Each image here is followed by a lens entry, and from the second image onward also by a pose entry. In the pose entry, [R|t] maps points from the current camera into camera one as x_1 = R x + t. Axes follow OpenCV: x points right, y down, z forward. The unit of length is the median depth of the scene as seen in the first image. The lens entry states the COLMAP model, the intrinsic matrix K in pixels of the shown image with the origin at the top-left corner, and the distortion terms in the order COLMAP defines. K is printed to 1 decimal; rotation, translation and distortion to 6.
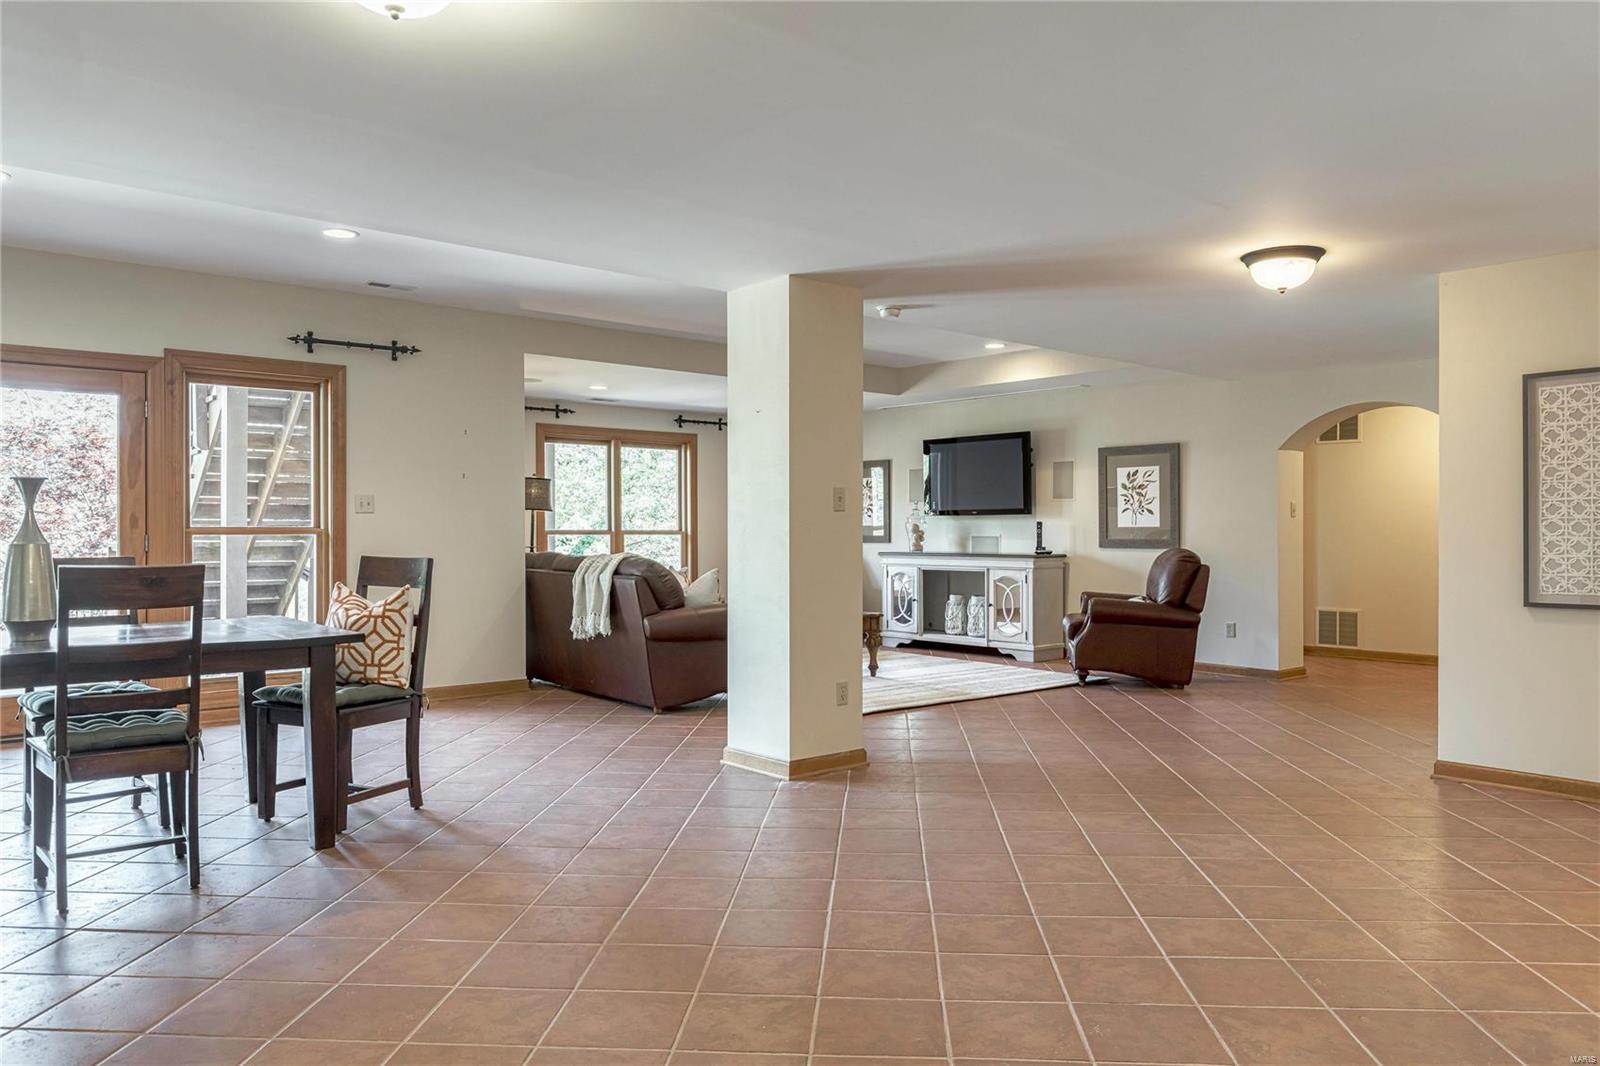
lens RADIAL K [[1113.5, 0, 800.5], [0, 1113.5, 501.0], [0, 0, 1]] dist [0.002827, -0.011959]
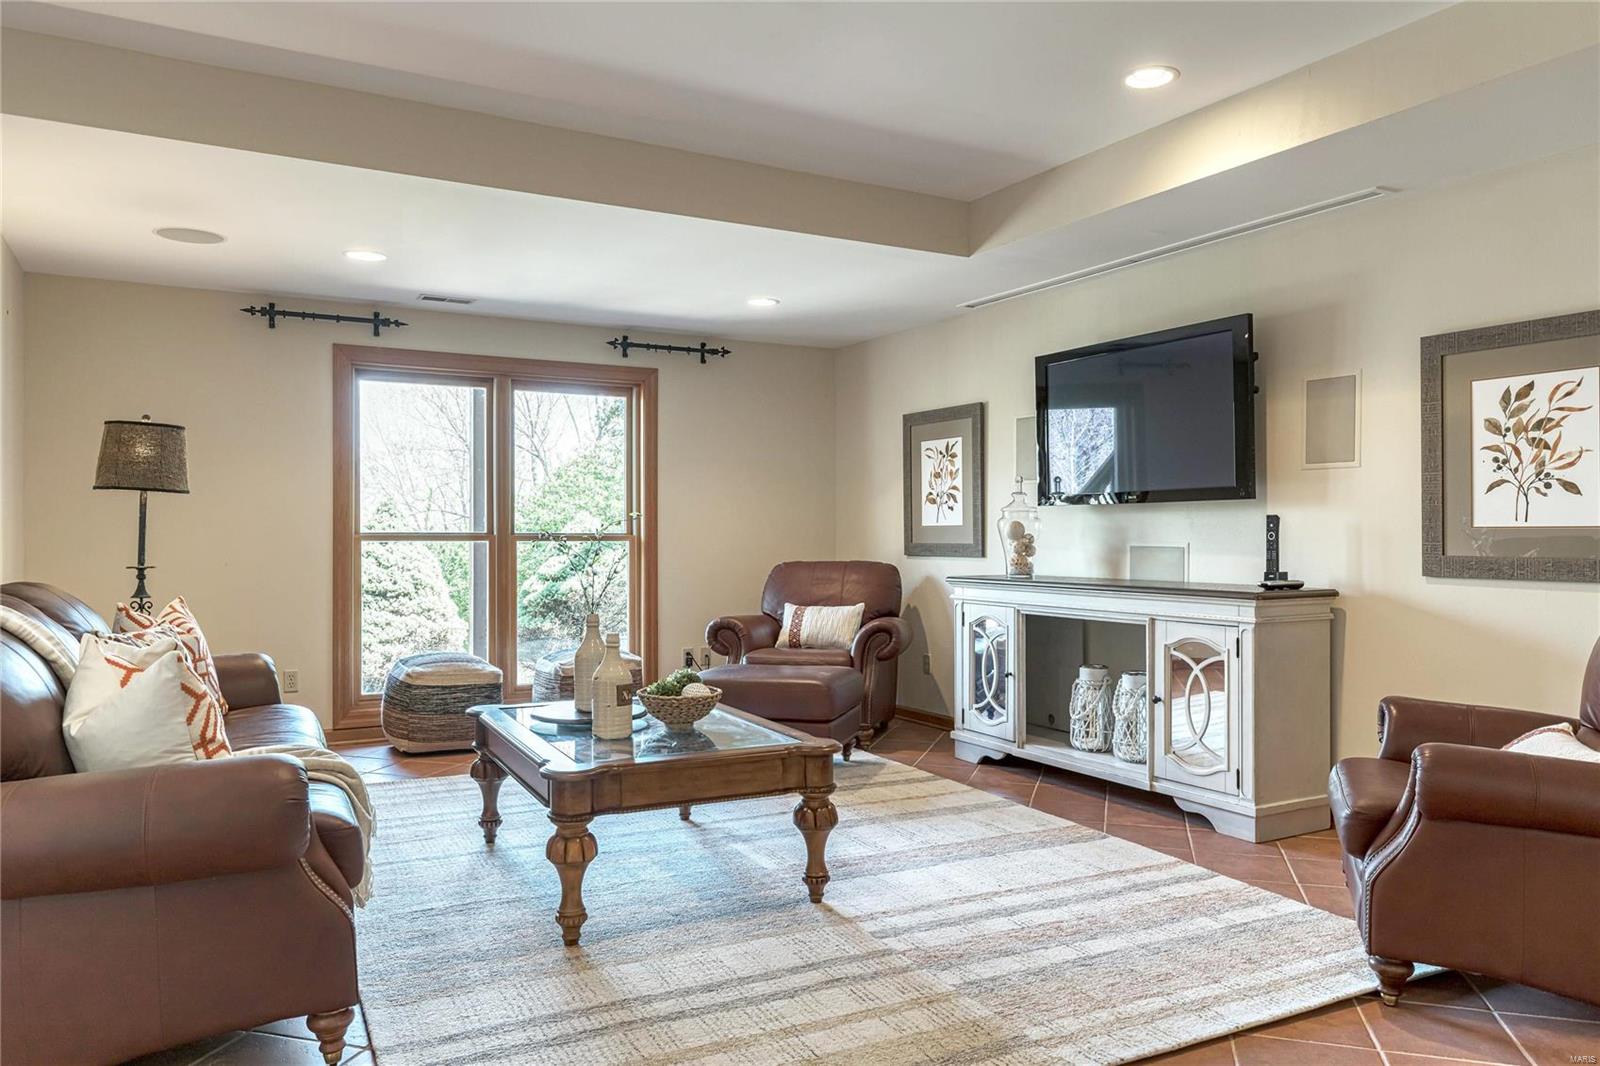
lens RADIAL K [[1113.5, 0, 810.7], [0, 1113.5, 519.9], [0, 0, 1]] dist [0.002827, -0.011959]
pose [[0.979422, -0.000646, -0.201823, 0.122760], [0.003385, 0.999907, 0.013228, 0.013824], [0.201795, -0.013639, 0.979333, 0.523708]]
